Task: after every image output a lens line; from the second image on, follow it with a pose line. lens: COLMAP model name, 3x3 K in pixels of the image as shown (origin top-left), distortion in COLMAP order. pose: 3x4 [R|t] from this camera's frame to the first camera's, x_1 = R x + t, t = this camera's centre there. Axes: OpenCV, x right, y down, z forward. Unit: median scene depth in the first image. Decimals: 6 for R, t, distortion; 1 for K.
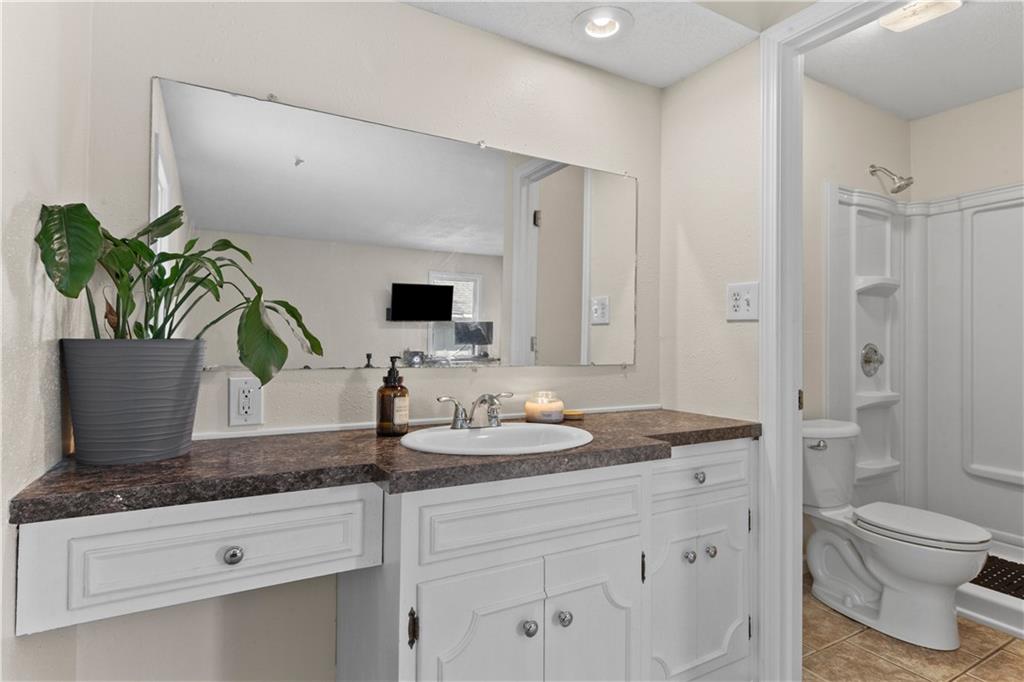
lens RADIAL K [[537.3, 0, 509.8], [0, 537.3, 341.4], [0, 0, 1]] dist [-0.007208, 0.004691]
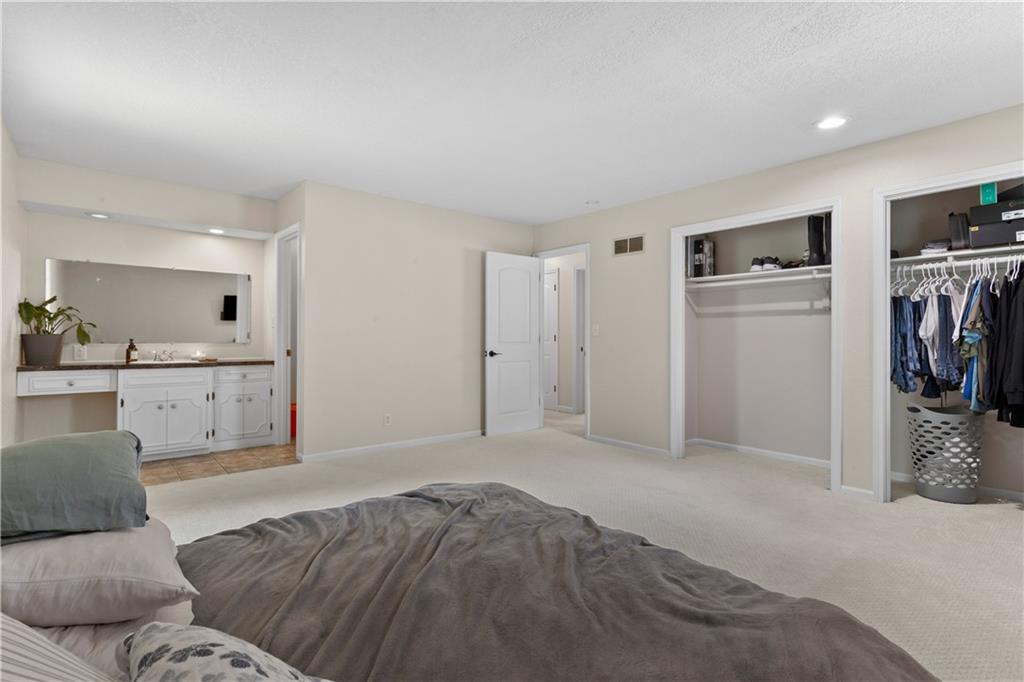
lens RADIAL K [[491.3, 0, 515.1], [0, 491.3, 338.4], [0, 0, 1]] dist [-0.002038, 0.004084]
pose [[0.980852, -0.005165, 0.194688, 1.809911], [0.003421, 0.999951, 0.009291, 0.005041], [-0.194726, -0.008447, 0.980821, -2.913174]]
